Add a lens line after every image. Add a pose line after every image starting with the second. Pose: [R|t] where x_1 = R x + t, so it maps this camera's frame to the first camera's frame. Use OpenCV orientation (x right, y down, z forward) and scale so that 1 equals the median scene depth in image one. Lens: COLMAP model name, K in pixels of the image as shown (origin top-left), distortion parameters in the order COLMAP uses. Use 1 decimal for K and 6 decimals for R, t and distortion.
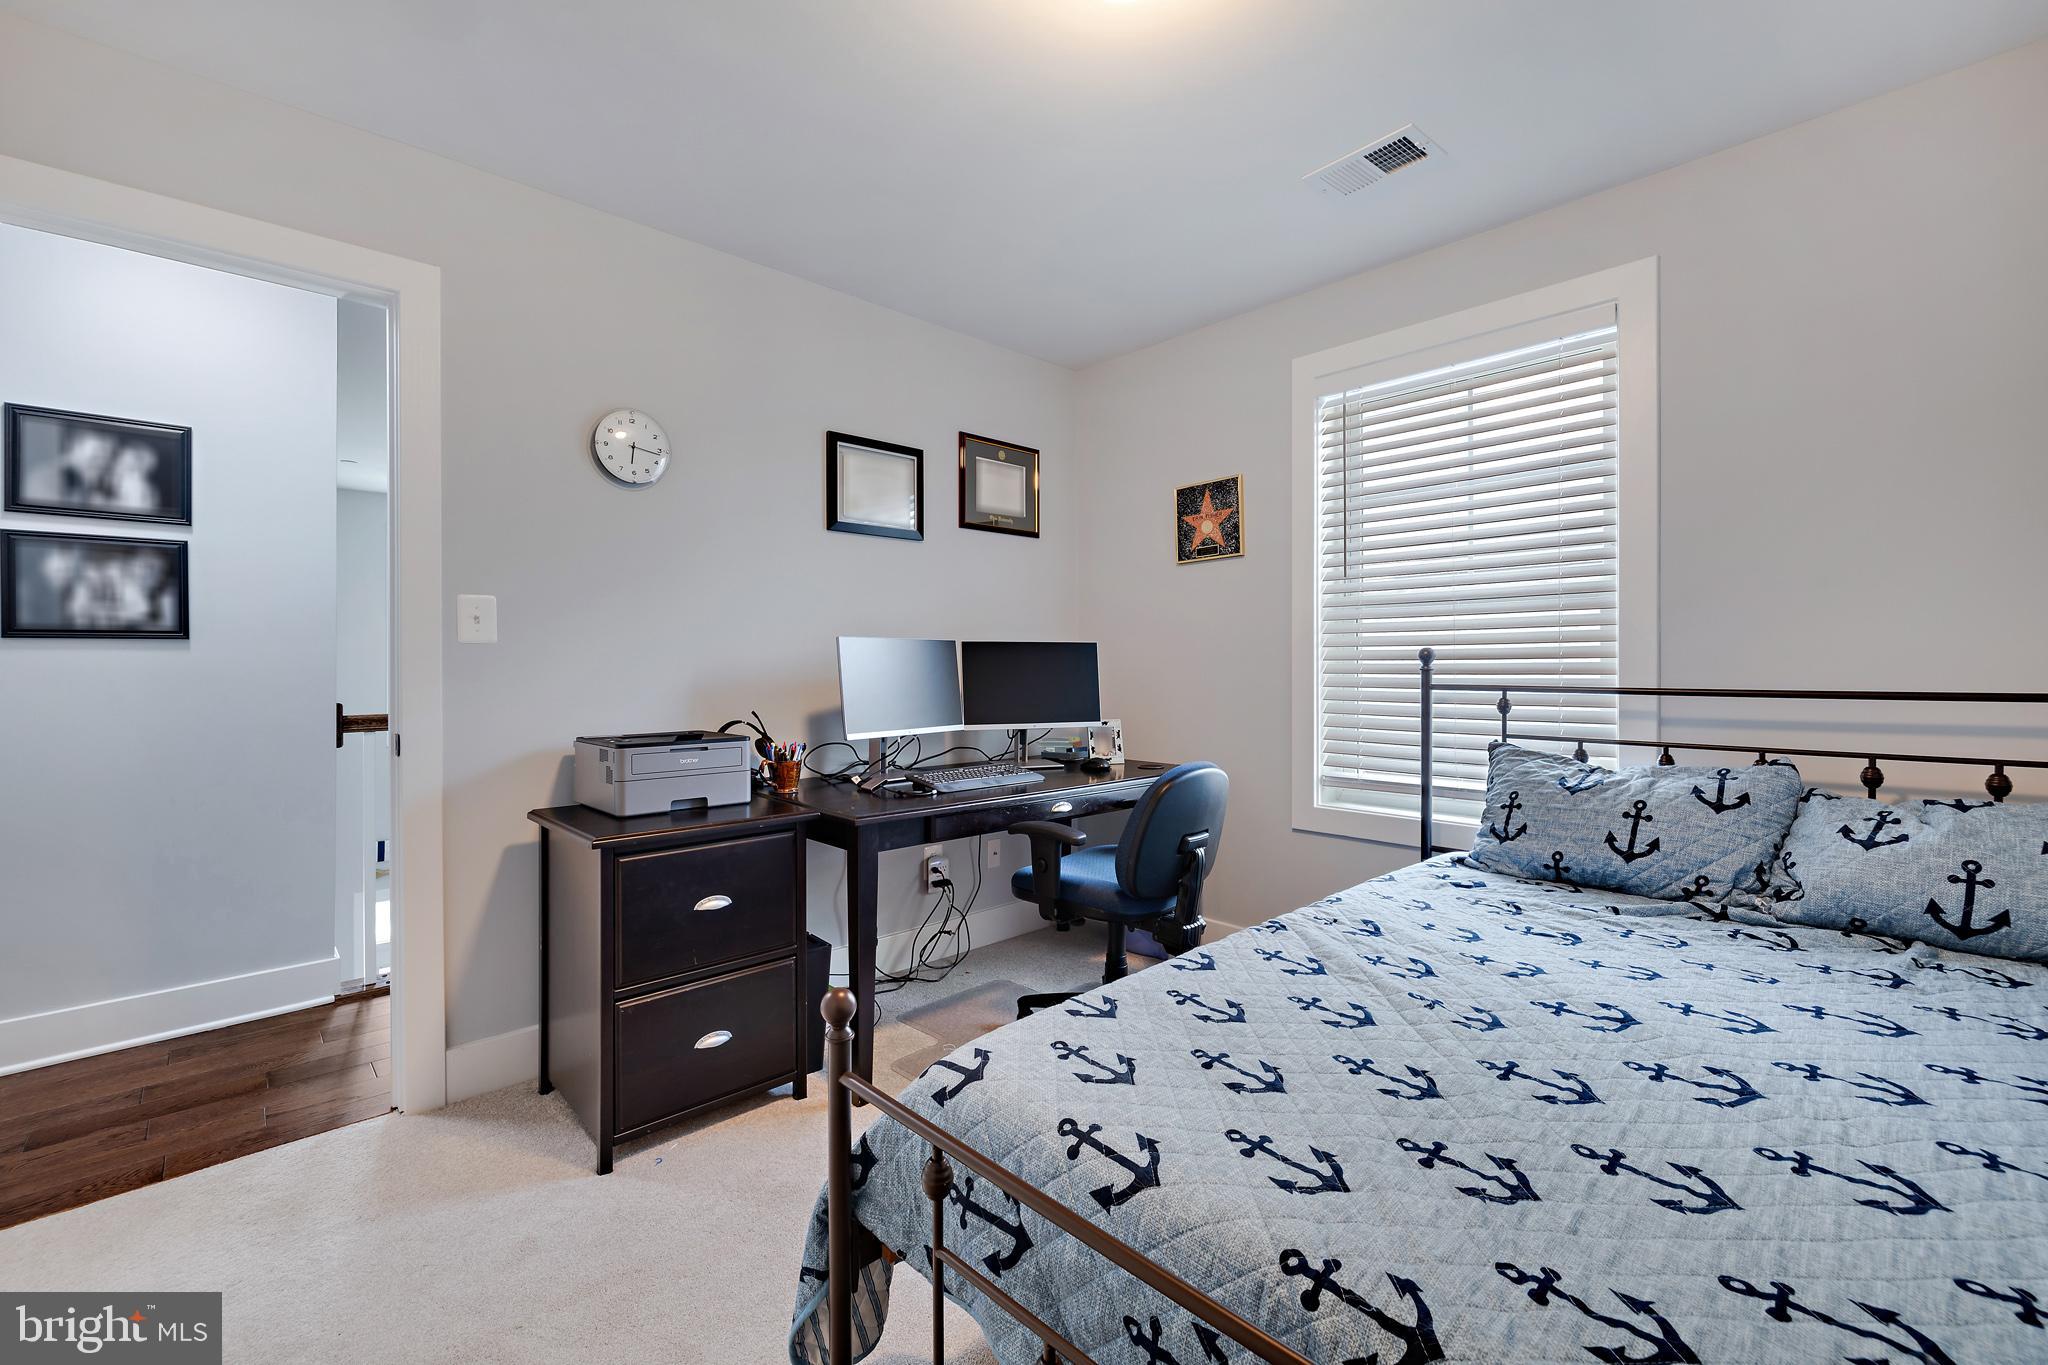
lens RADIAL K [[860.9, 0, 1017.6], [0, 860.9, 674.2], [0, 0, 1]] dist [-0.001096, -0.000291]
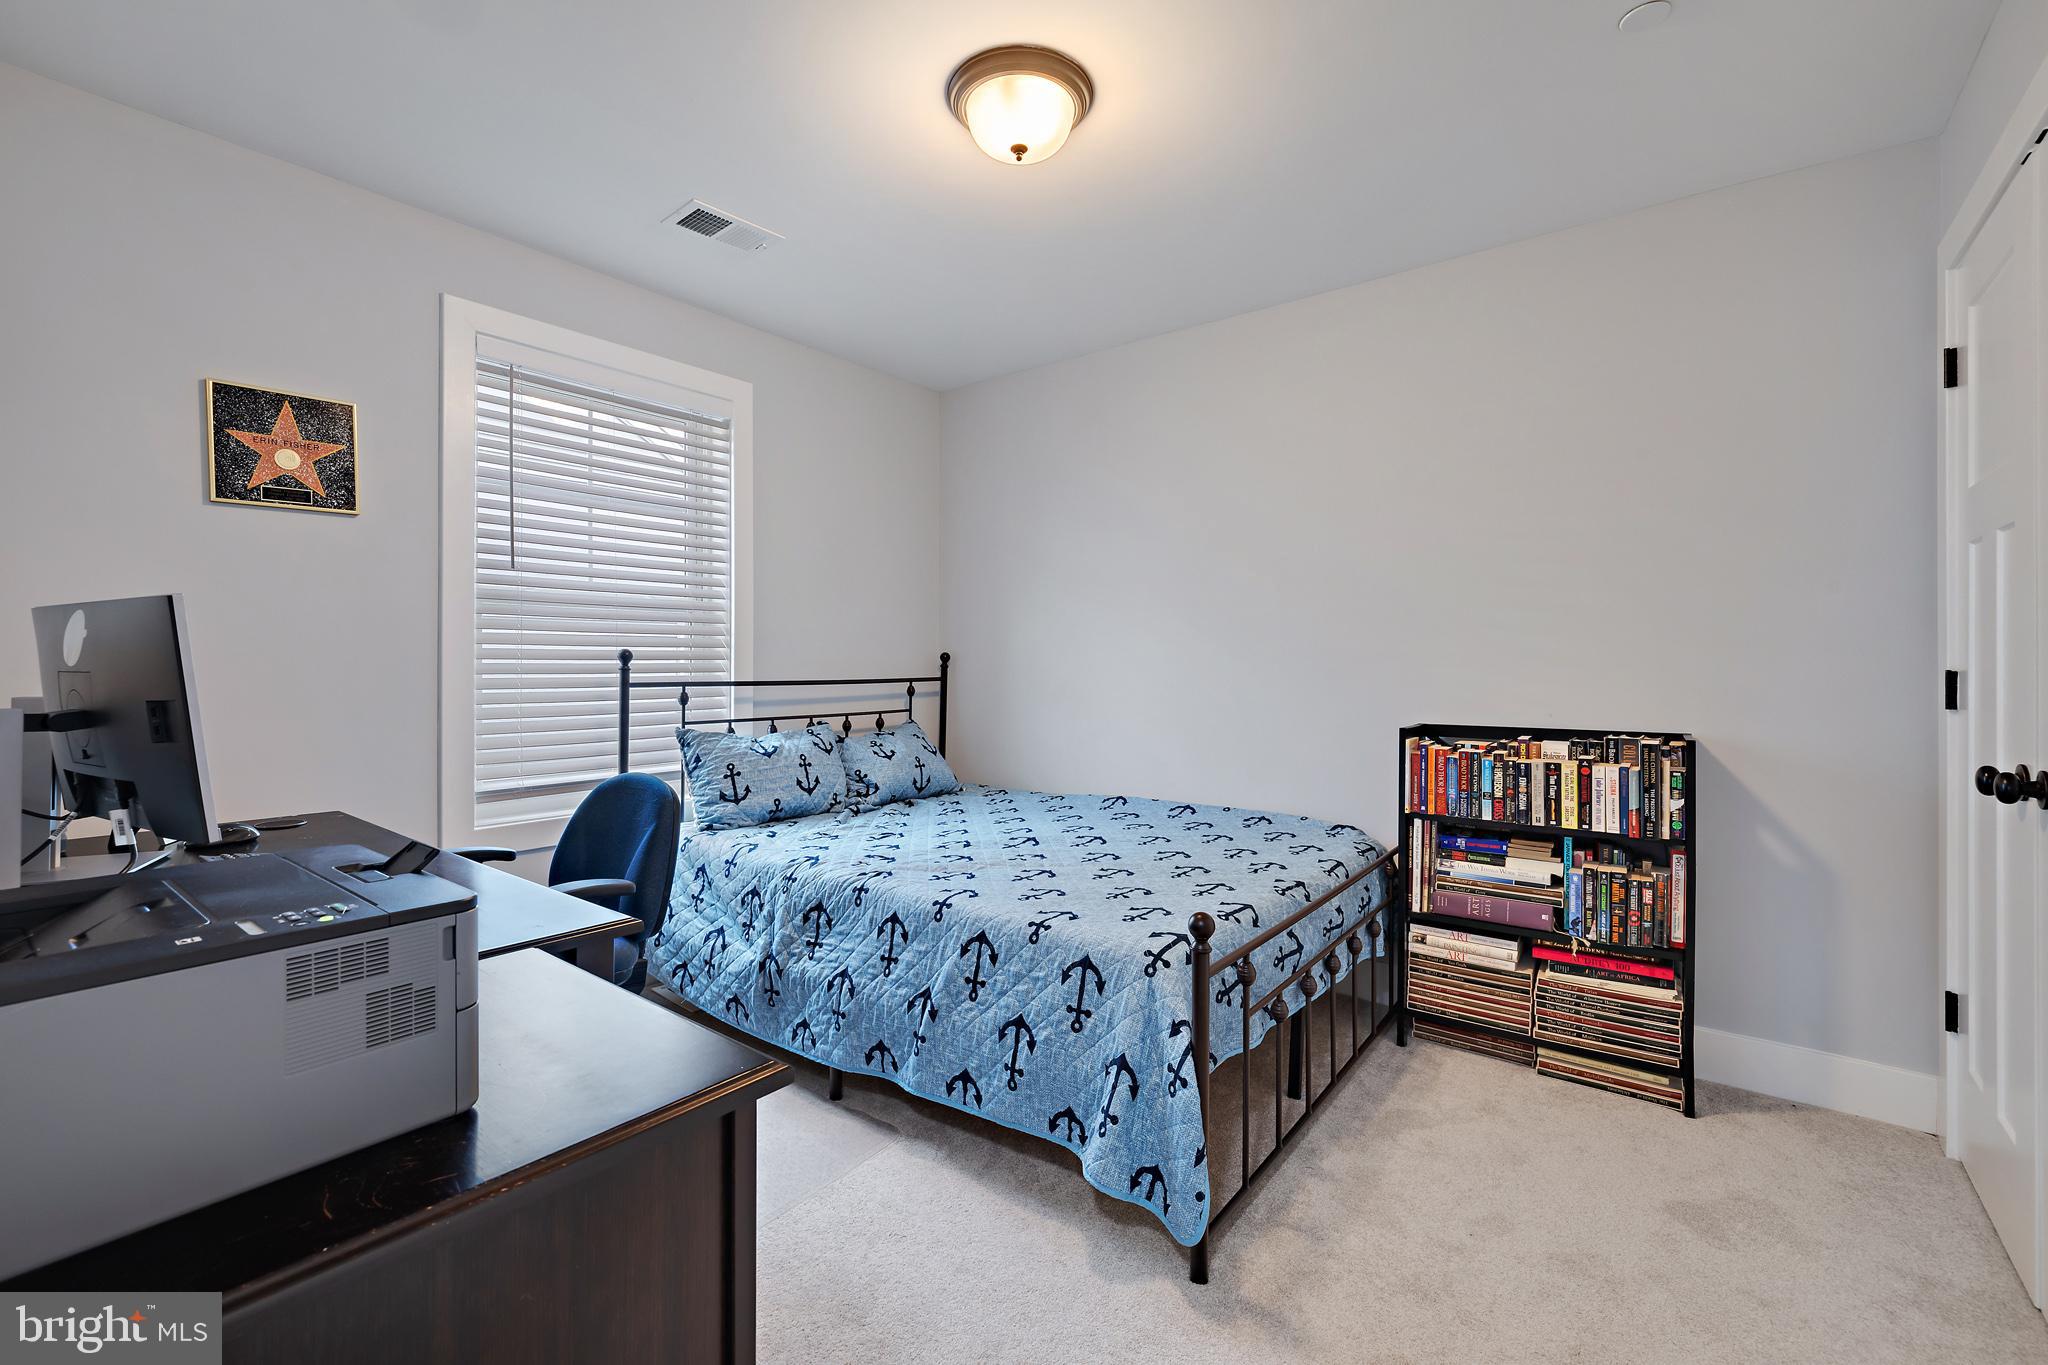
lens RADIAL K [[860.9, 0, 1017.5], [0, 860.9, 672.1], [0, 0, 1]] dist [-0.001096, -0.000291]
pose [[-0.139835, -0.005173, 0.990161, -0.664534], [0.010318, 0.999924, 0.006681, -0.003651], [-0.990121, 0.011151, -0.139771, 0.665385]]
